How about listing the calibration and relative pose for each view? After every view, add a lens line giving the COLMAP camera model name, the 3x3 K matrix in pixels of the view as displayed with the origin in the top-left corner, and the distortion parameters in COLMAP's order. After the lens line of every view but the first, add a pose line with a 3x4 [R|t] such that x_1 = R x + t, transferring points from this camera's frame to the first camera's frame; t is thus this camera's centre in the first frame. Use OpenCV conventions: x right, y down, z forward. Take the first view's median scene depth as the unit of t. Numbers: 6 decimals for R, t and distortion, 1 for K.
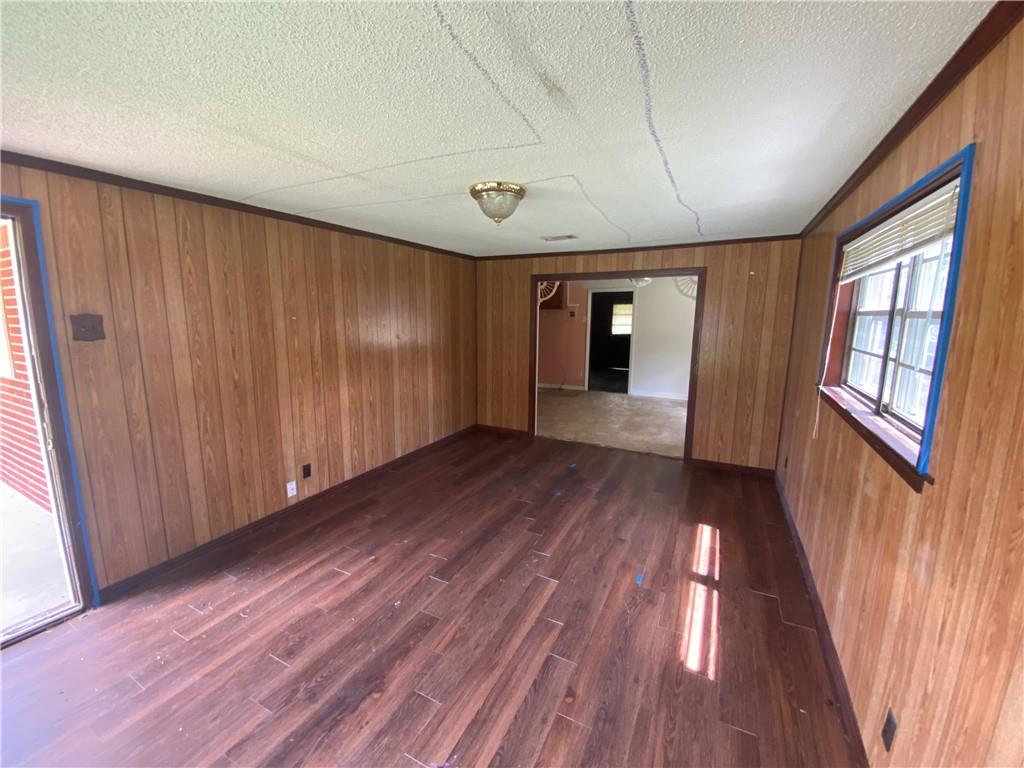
lens RADIAL K [[416.9, 0, 504.4], [0, 416.9, 378.5], [0, 0, 1]] dist [0.020480, -0.019721]
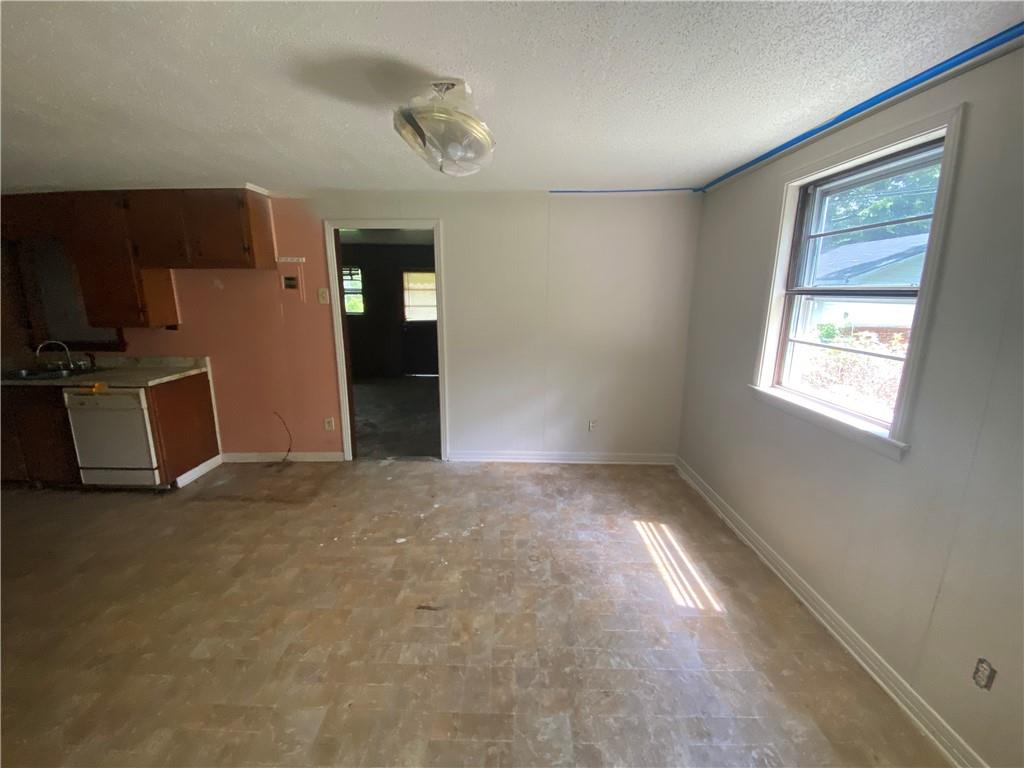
lens RADIAL K [[416.9, 0, 504.4], [0, 416.9, 378.5], [0, 0, 1]] dist [0.020480, -0.019721]
pose [[0.897104, -0.090419, 0.432468, 0.157844], [0.068906, 0.995491, 0.065196, -0.072128], [-0.436413, -0.028688, 0.899289, 0.525719]]
